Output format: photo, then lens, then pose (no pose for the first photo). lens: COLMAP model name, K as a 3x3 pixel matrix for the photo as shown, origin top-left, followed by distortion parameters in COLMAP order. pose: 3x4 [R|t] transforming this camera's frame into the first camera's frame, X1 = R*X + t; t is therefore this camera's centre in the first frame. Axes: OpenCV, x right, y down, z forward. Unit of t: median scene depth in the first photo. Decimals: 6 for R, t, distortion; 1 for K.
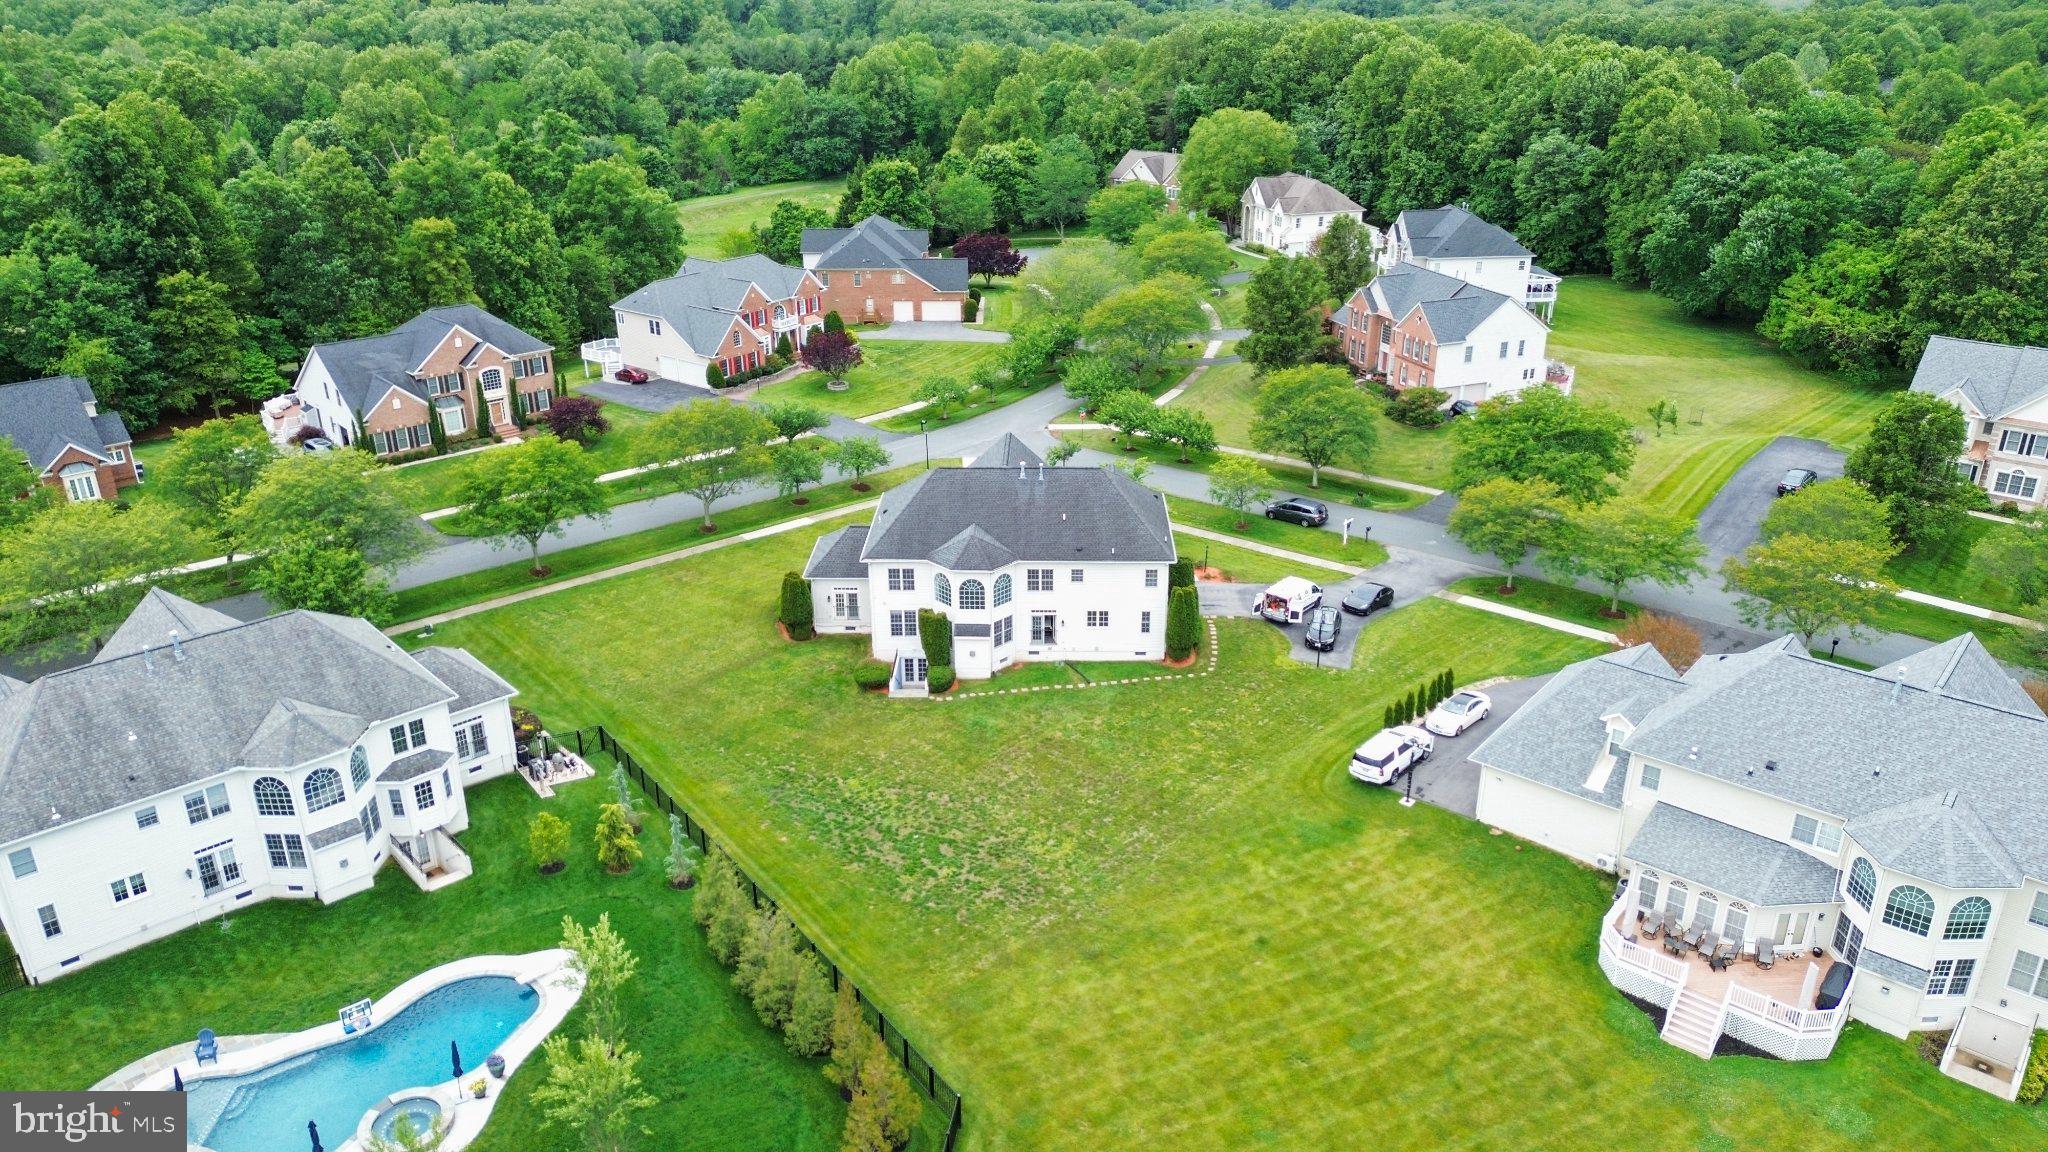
lens RADIAL K [[1479.6, 0, 1018.3], [0, 1479.6, 563.7], [0, 0, 1]] dist [0.076607, -0.138781]
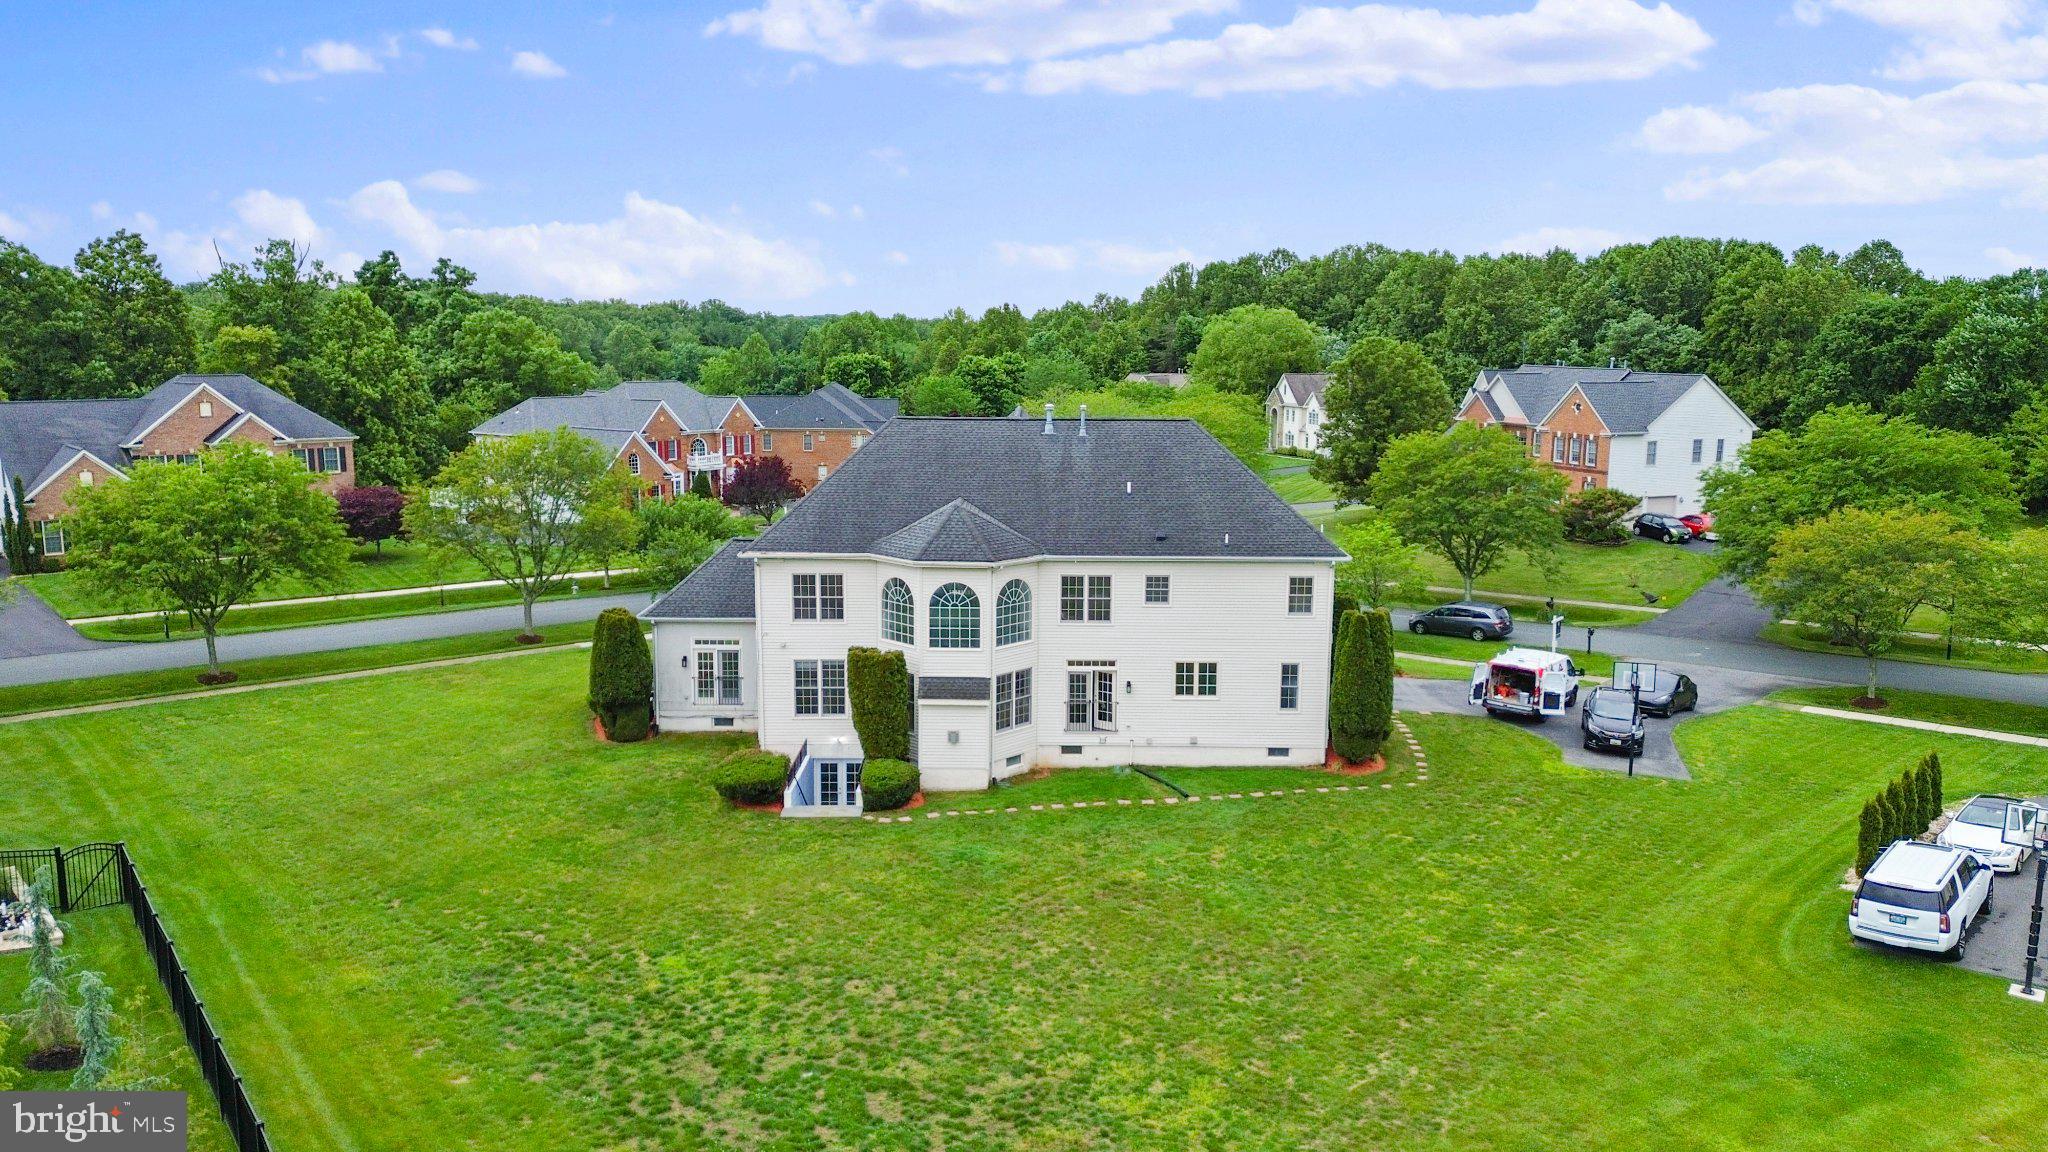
lens RADIAL K [[1479.6, 0, 1018.3], [0, 1479.6, 563.7], [0, 0, 1]] dist [0.076607, -0.138781]
pose [[0.999798, 0.008817, 0.018071, -0.018341], [-0.004281, 0.971470, -0.237126, 0.122162], [-0.019646, 0.237001, 0.971311, 0.492008]]
